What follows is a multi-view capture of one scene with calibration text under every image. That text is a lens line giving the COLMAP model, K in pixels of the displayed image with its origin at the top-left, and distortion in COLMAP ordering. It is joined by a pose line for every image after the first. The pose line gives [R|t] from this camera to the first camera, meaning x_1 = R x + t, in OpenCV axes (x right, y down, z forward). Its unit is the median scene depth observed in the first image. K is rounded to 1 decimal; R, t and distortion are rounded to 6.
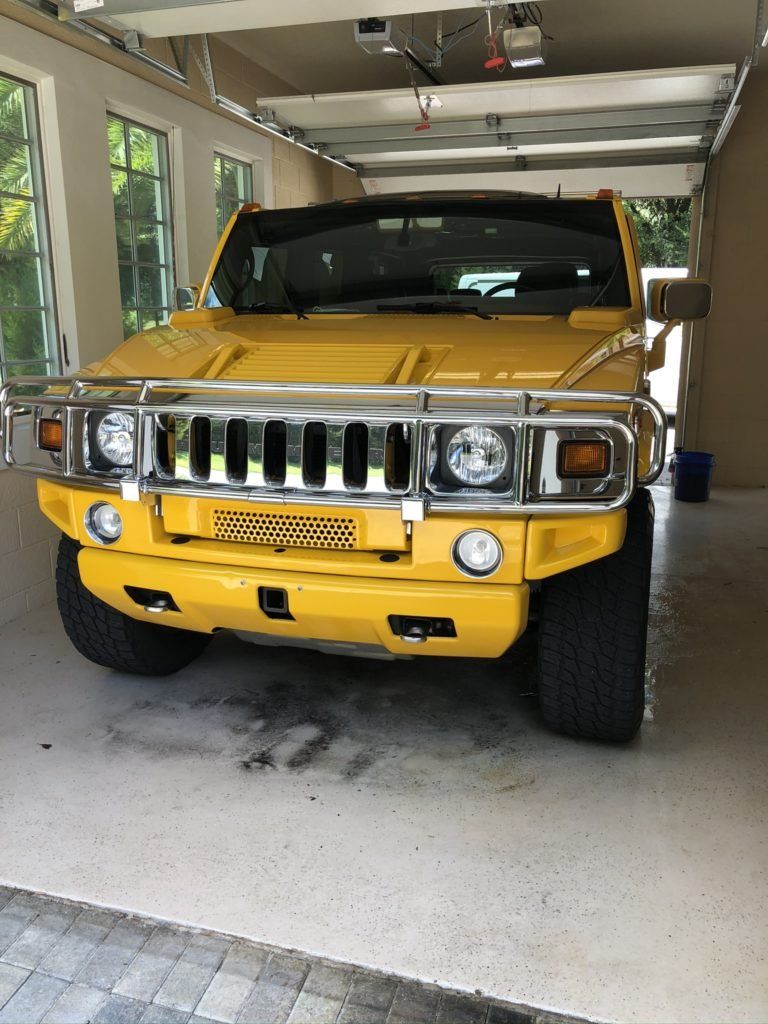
lens RADIAL K [[826.7, 0, 384.0], [0, 826.7, 512.0], [0, 0, 1]] dist [0.000434, 0.000015]
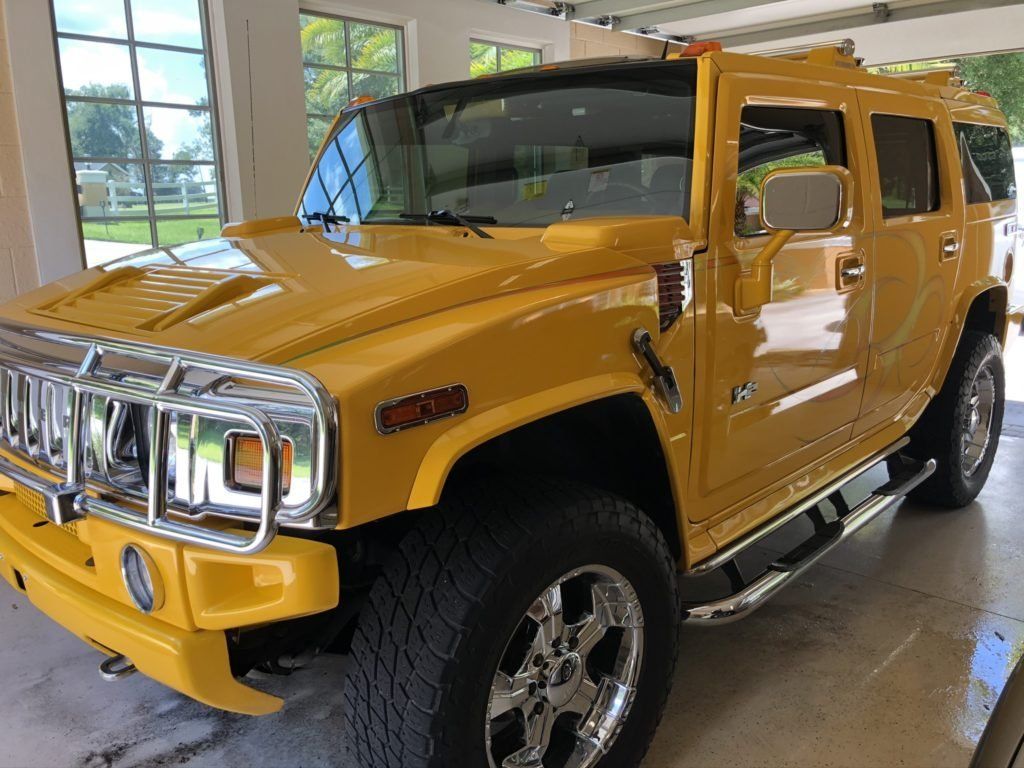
lens RADIAL K [[838.7, 0, 505.6], [0, 838.7, 388.8], [0, 0, 1]] dist [0.017978, 0.002883]
pose [[0.894814, 0.081046, -0.439022, 0.449826], [-0.088707, 0.996053, 0.003075, -0.090205], [0.437538, 0.036193, 0.898471, 0.308774]]
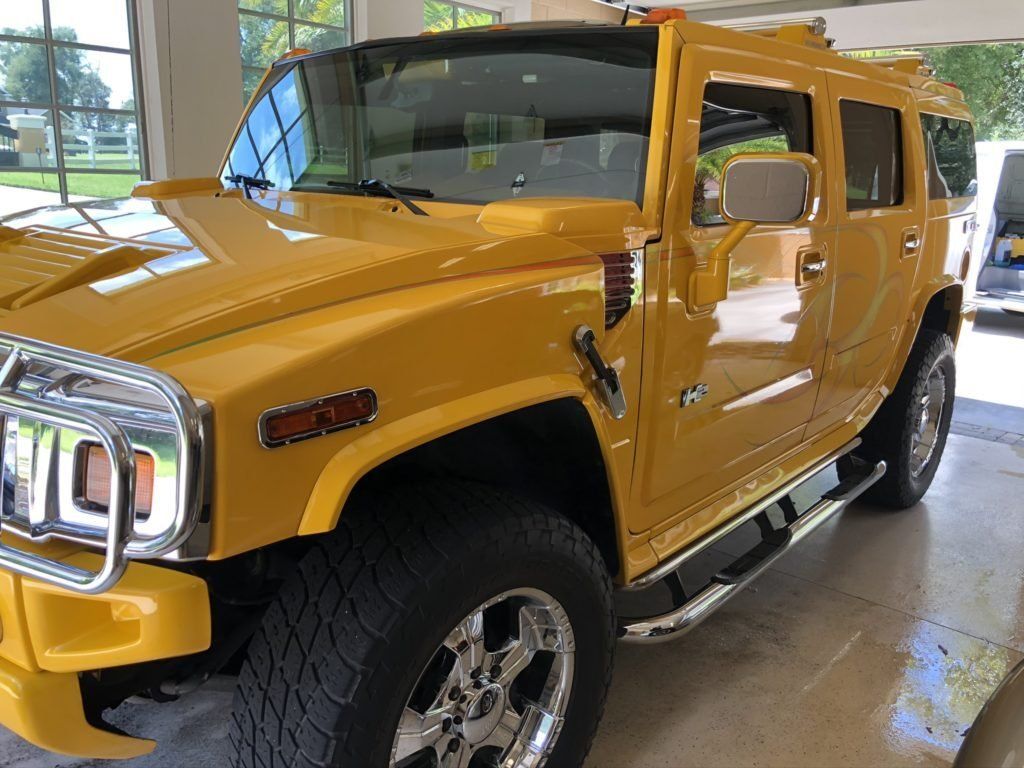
lens RADIAL K [[839.7, 0, 512.0], [0, 839.7, 384.0], [0, 0, 1]] dist [0.011829, -0.005247]
pose [[0.916076, 0.125374, -0.380903, 0.437040], [-0.124870, 0.991829, 0.026145, -0.110550], [0.381068, 0.023613, 0.924245, 0.374171]]
